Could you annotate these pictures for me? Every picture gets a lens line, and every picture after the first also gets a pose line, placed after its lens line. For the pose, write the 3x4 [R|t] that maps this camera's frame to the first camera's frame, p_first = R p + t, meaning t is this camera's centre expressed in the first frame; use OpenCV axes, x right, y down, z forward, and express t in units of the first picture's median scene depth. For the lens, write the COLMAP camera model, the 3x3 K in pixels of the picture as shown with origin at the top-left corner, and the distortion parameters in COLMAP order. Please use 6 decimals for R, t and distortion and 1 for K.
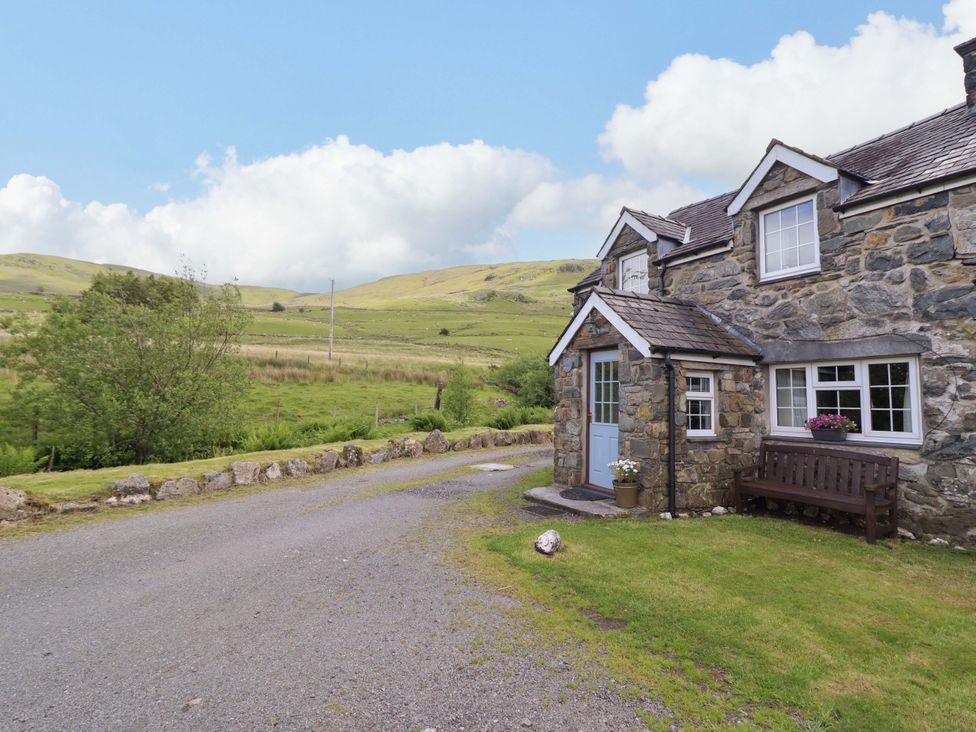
lens RADIAL K [[519.5, 0, 483.4], [0, 519.5, 358.0], [0, 0, 1]] dist [-0.005736, -0.009779]
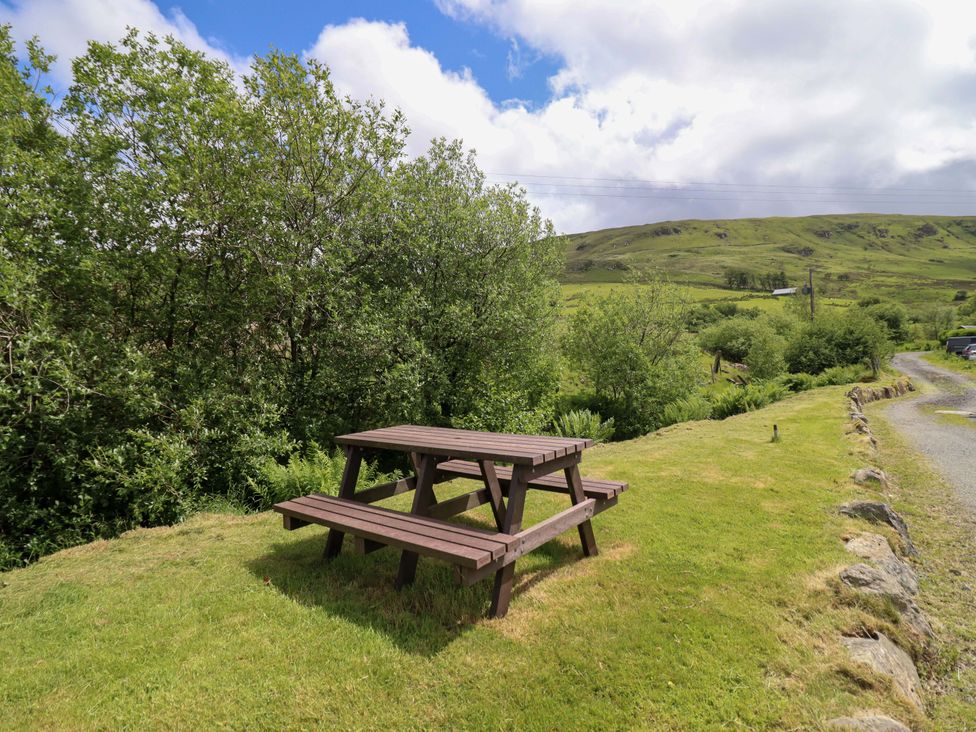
lens RADIAL K [[505.2, 0, 479.2], [0, 505.2, 353.9], [0, 0, 1]] dist [-0.019650, -0.003842]
pose [[0.981331, -0.036136, -0.188902, -1.418661], [0.045121, 0.998035, 0.043481, -0.056138], [0.186960, -0.051193, 0.981033, -0.597044]]
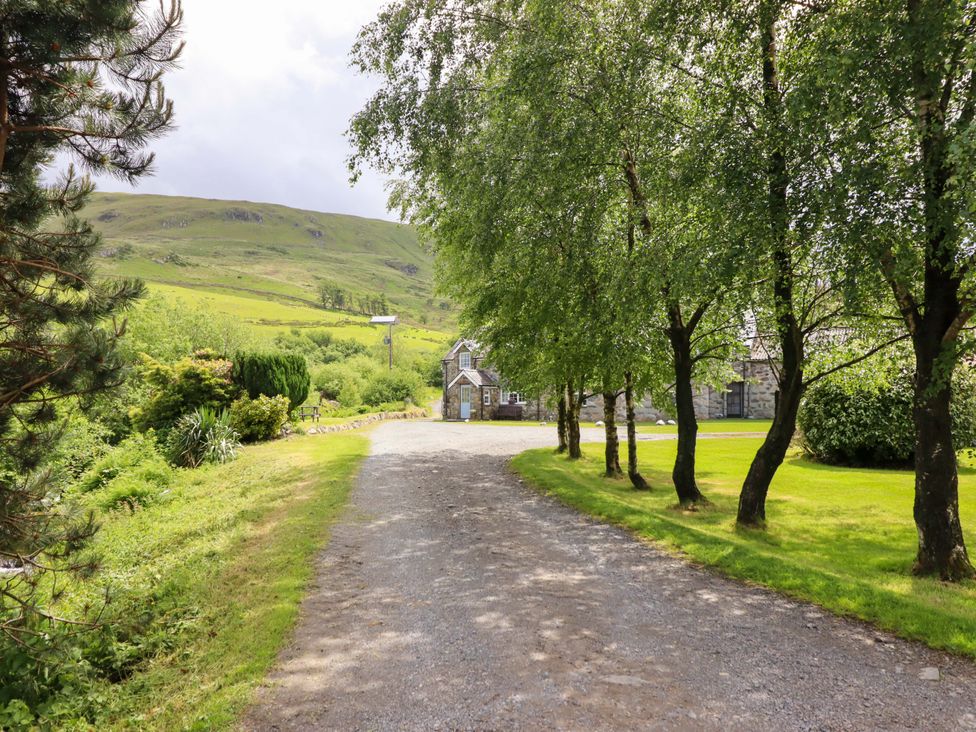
lens RADIAL K [[740.4, 0, 490.2], [0, 740.4, 358.9], [0, 0, 1]] dist [-0.003621, 0.001698]
pose [[0.878120, 0.006378, 0.478398, -2.684015], [-0.014675, 0.999800, 0.013607, -0.337515], [-0.478215, -0.018969, 0.878038, -4.735035]]
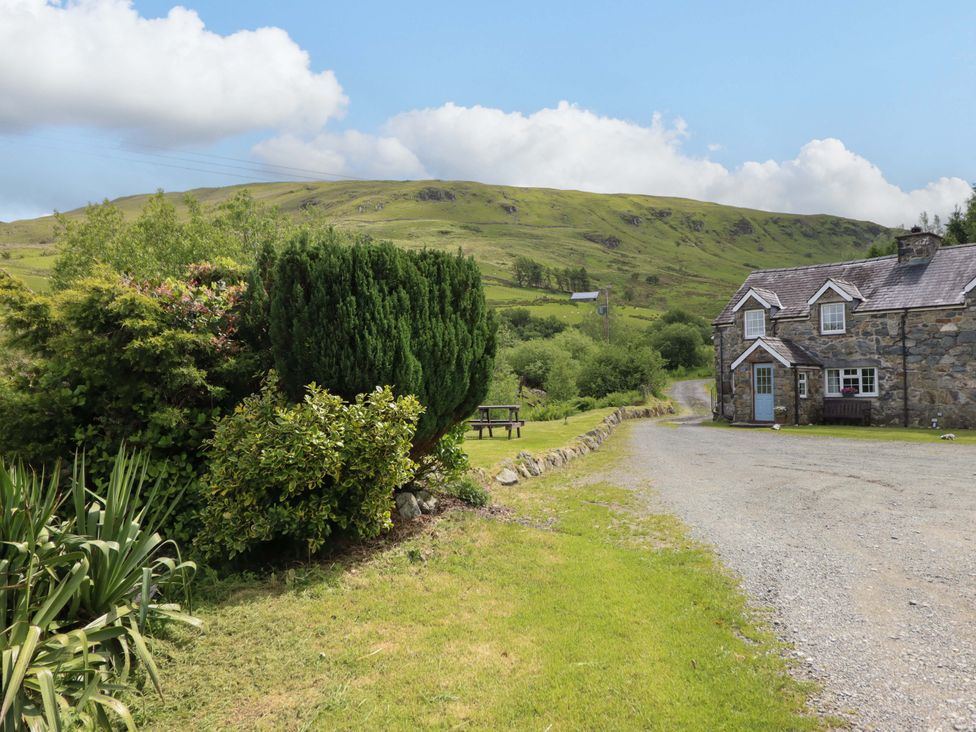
lens RADIAL K [[798.6, 0, 487.6], [0, 798.6, 359.1], [0, 0, 1]] dist [0.000522, 0.006301]
pose [[0.972034, -0.014857, 0.234369, -2.083794], [0.006428, 0.999306, 0.036687, -0.198119], [-0.234752, -0.034155, 0.971455, -2.538579]]
